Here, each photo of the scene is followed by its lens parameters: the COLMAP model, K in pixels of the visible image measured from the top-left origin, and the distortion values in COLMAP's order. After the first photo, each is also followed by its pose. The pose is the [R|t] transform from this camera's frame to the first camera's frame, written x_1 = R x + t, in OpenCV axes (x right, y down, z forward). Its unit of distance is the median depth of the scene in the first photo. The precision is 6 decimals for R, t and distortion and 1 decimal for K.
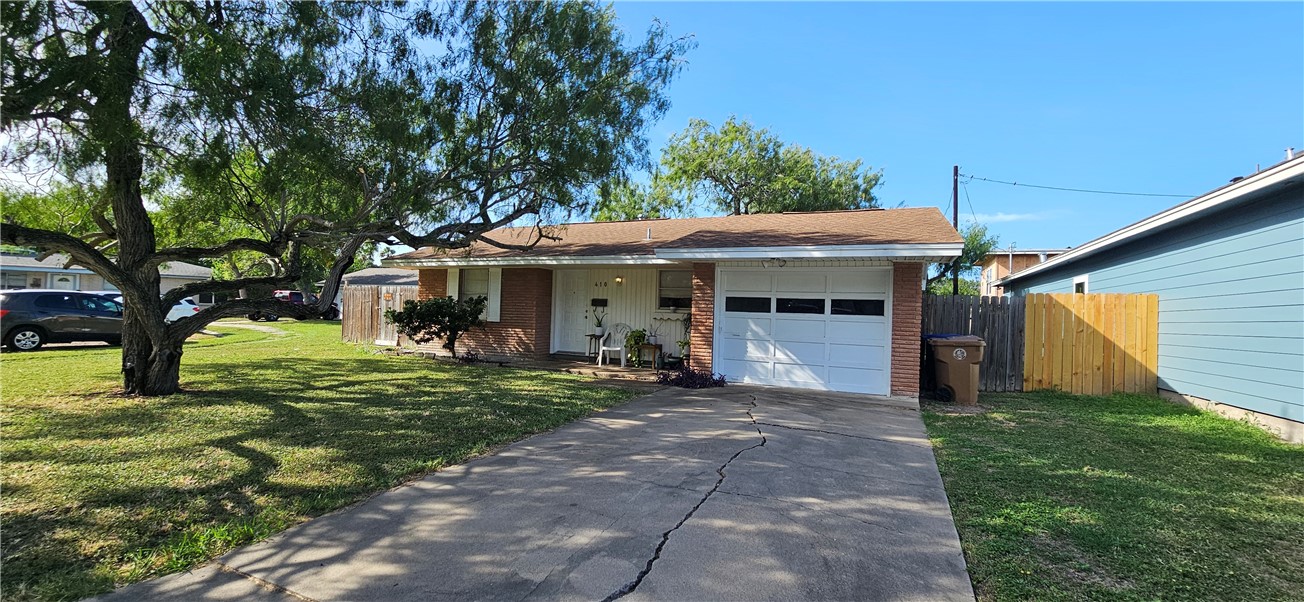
lens RADIAL K [[528.1, 0, 651.7], [0, 528.1, 312.7], [0, 0, 1]] dist [-0.003503, 0.000754]
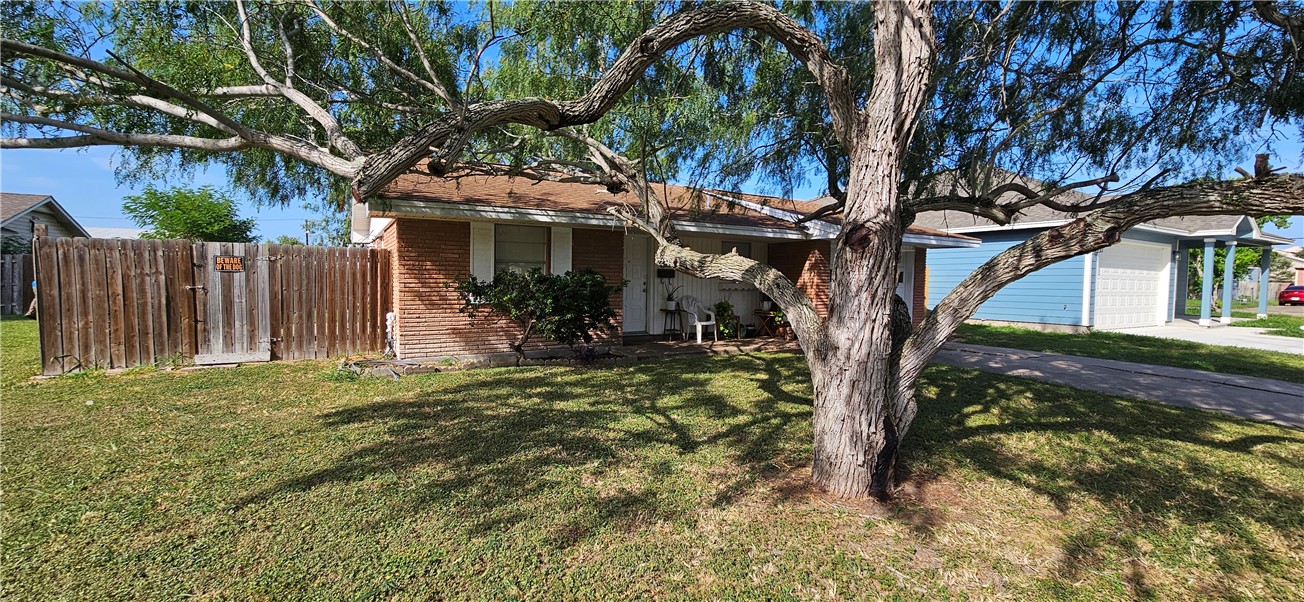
lens RADIAL K [[528.1, 0, 651.8], [0, 528.1, 303.2], [0, 0, 1]] dist [-0.003503, 0.000754]
pose [[0.582302, -0.063378, 0.810498, -1.076910], [0.005423, 0.997237, 0.074084, -0.045429], [-0.812954, -0.038744, 0.581037, 0.641946]]
